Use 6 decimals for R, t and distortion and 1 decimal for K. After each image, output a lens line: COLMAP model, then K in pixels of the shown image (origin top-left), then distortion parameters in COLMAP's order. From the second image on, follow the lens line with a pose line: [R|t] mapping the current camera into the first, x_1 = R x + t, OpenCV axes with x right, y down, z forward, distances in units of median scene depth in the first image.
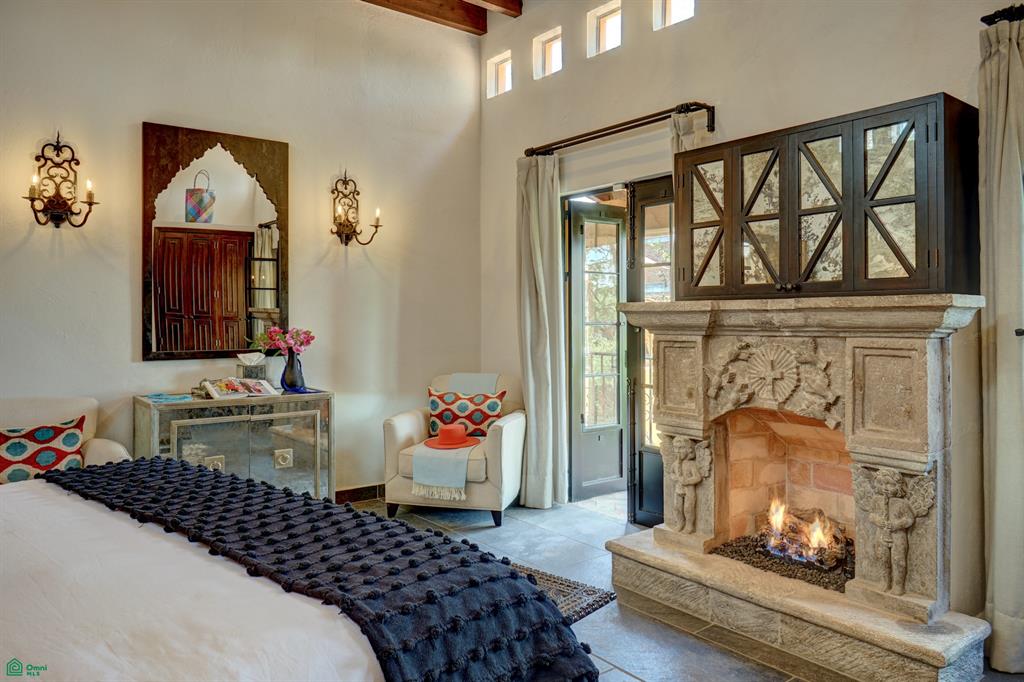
lens RADIAL K [[709.7, 0, 500.4], [0, 709.7, 306.4], [0, 0, 1]] dist [0.007130, 0.000251]
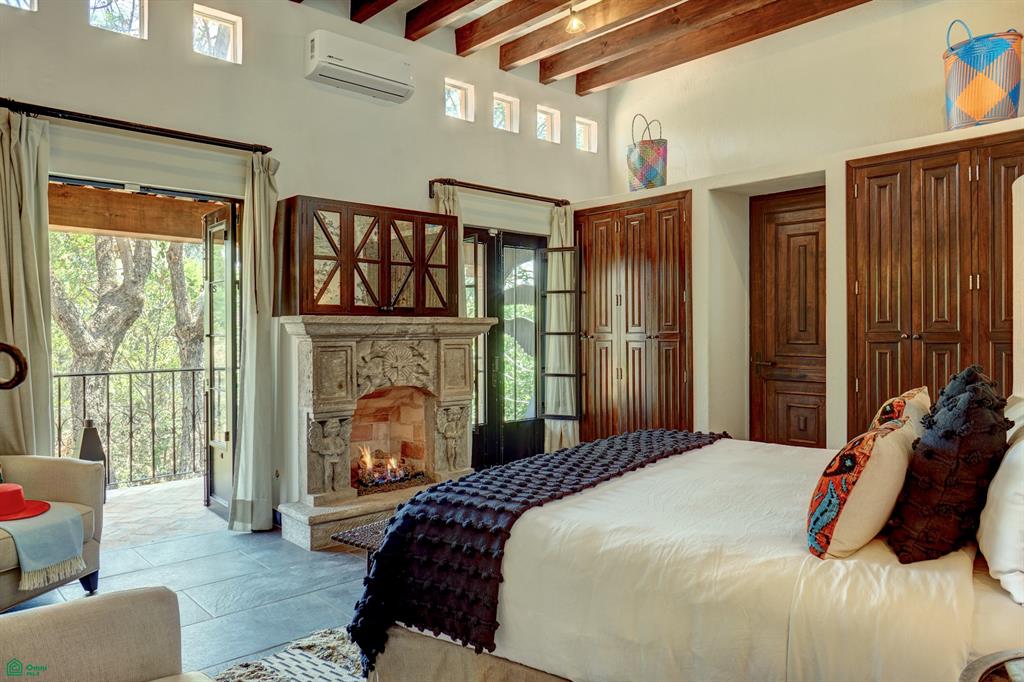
lens RADIAL K [[709.7, 0, 511.2], [0, 709.7, 341.0], [0, 0, 1]] dist [0.007130, 0.000251]
pose [[-0.081454, -0.004156, 0.996668, -1.102515], [-0.007995, 0.999962, 0.003517, 0.033085], [-0.996645, -0.007682, -0.081484, 0.802663]]
